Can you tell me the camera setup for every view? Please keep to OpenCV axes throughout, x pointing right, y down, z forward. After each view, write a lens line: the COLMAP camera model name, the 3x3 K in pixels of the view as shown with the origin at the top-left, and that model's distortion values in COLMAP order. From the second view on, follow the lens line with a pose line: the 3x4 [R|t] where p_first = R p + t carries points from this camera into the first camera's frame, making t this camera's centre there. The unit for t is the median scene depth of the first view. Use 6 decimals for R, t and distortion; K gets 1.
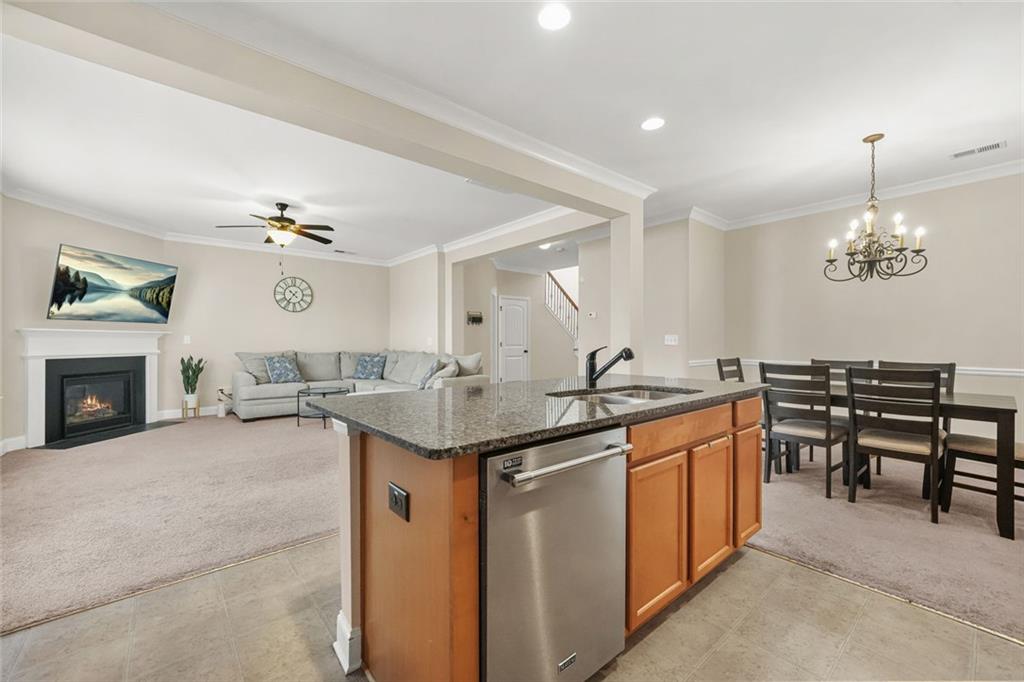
lens RADIAL K [[420.3, 0, 500.7], [0, 420.3, 341.0], [0, 0, 1]] dist [-0.000092, 0.002219]
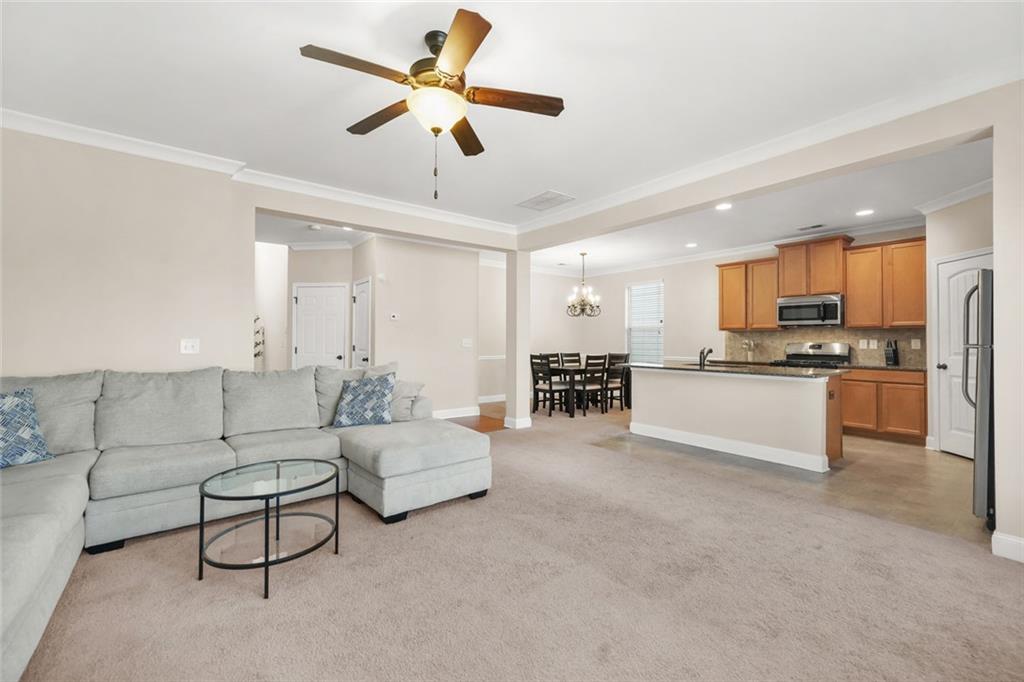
lens RADIAL K [[427.2, 0, 508.4], [0, 427.2, 335.4], [0, 0, 1]] dist [0.001626, 0.001418]
pose [[0.018535, 0.010998, 0.999768, -0.837357], [-0.002762, 0.999936, -0.010949, -0.010020], [-0.999824, -0.002558, 0.018564, 0.799012]]
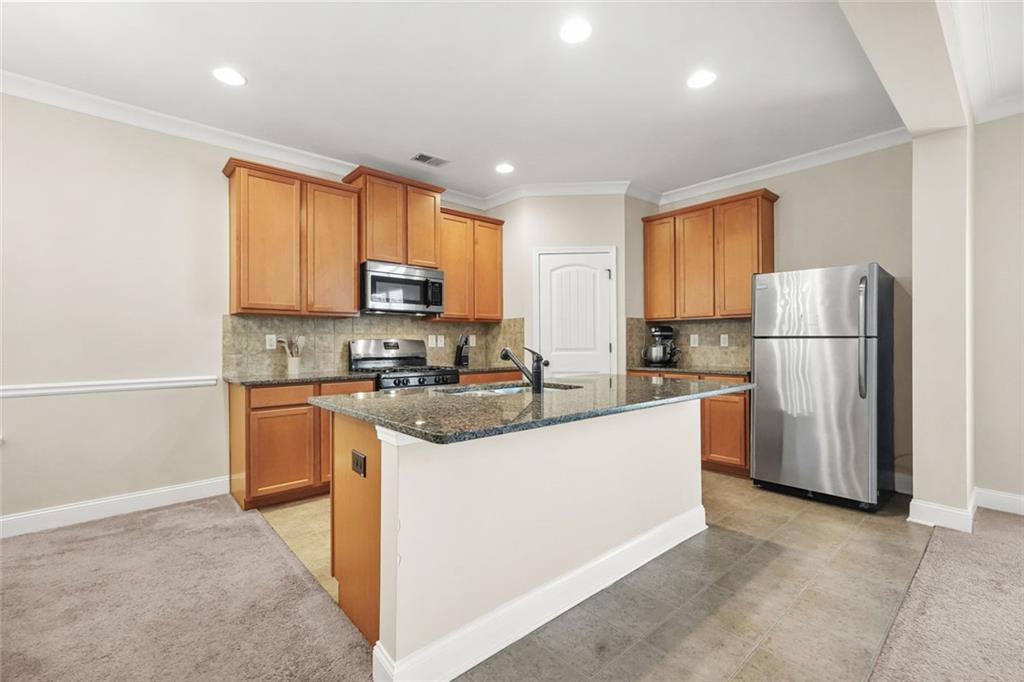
lens RADIAL K [[440.3, 0, 498.0], [0, 440.3, 342.4], [0, 0, 1]] dist [0.010374, 0.003171]
pose [[-0.999651, 0.002646, -0.026270, 0.122495], [0.002613, 0.999996, 0.001267, -0.000455], [0.026274, 0.001198, -0.999654, 0.778109]]
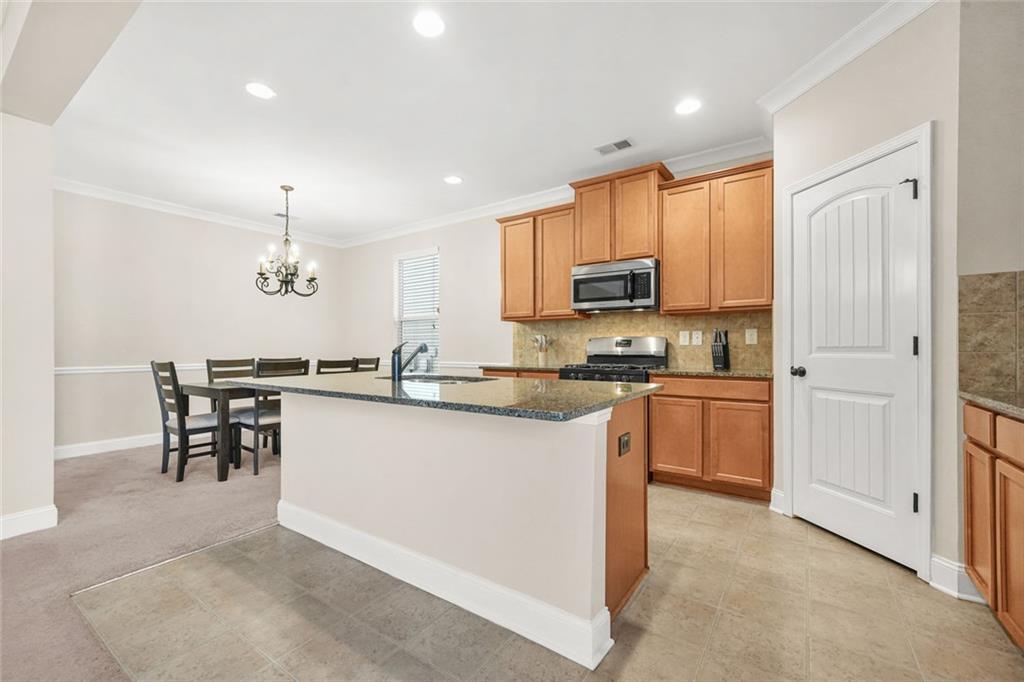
lens RADIAL K [[427.2, 0, 507.7], [0, 427.2, 347.6], [0, 0, 1]] dist [0.001626, 0.001418]
pose [[-0.278891, -0.002147, 0.960320, -0.355880], [0.001882, 0.999994, 0.002782, 0.010394], [-0.960321, 0.002583, -0.278886, 0.415449]]
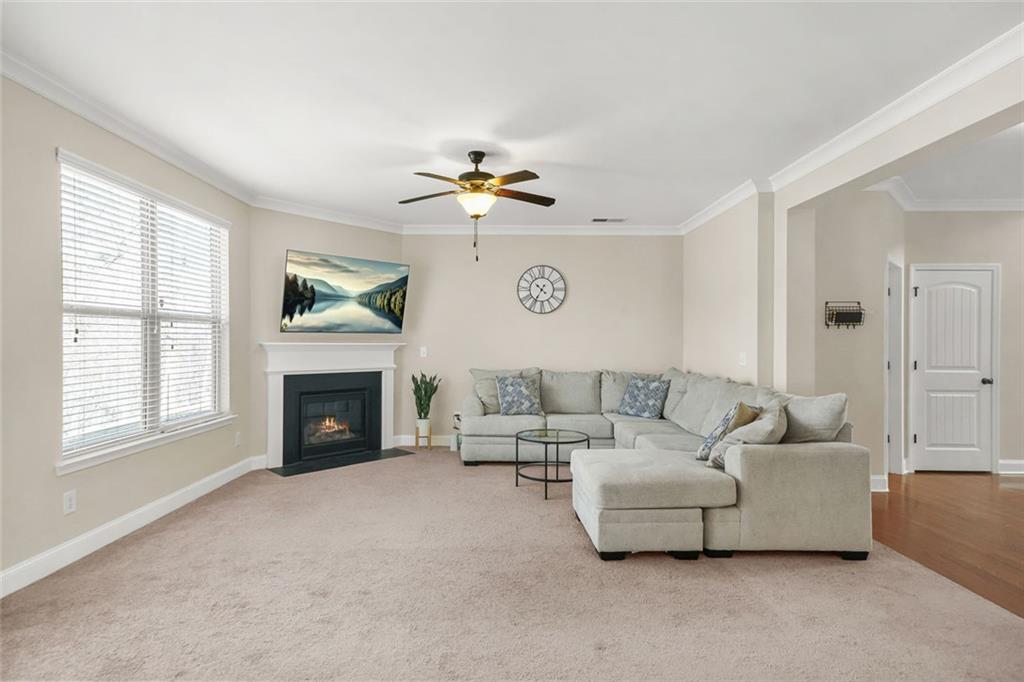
lens RADIAL K [[519.3, 0, 499.6], [0, 519.3, 344.8], [0, 0, 1]] dist [0.020329, 0.000620]
pose [[0.773720, 0.005150, -0.633506, 0.021812], [-0.002649, 0.999985, 0.004894, -0.026186], [0.633522, -0.002108, 0.773722, 0.340779]]
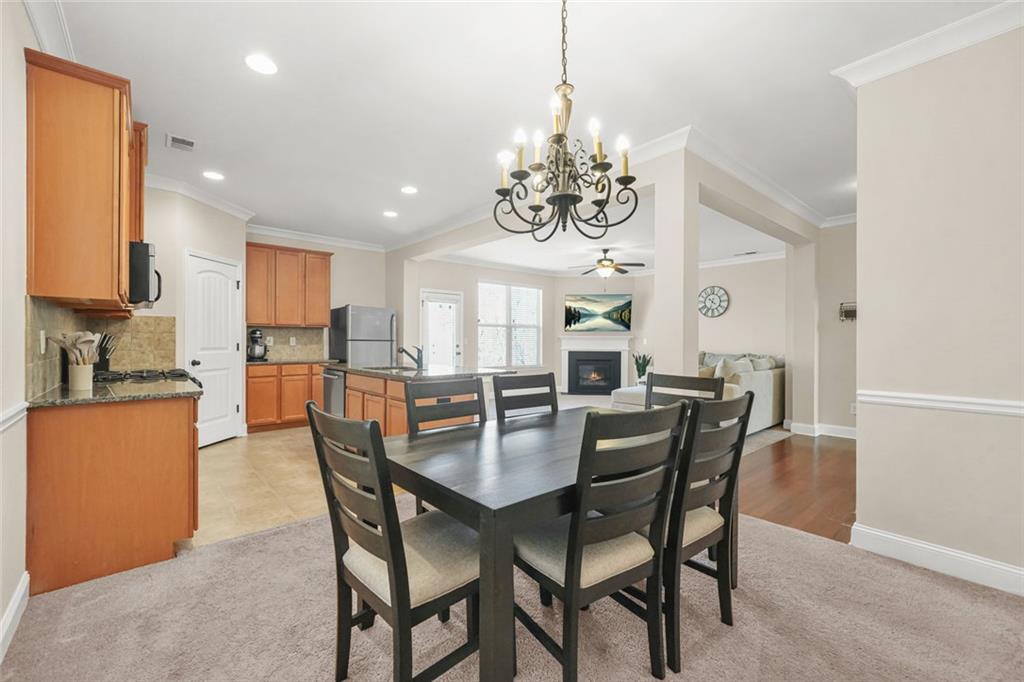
lens RADIAL K [[427.2, 0, 501.8], [0, 427.2, 343.0], [0, 0, 1]] dist [0.001626, 0.001418]
pose [[0.015568, 0.003197, -0.999874, 0.832208], [-0.003887, 0.999988, 0.003137, -0.003097], [0.999871, 0.003837, 0.015580, 0.536603]]
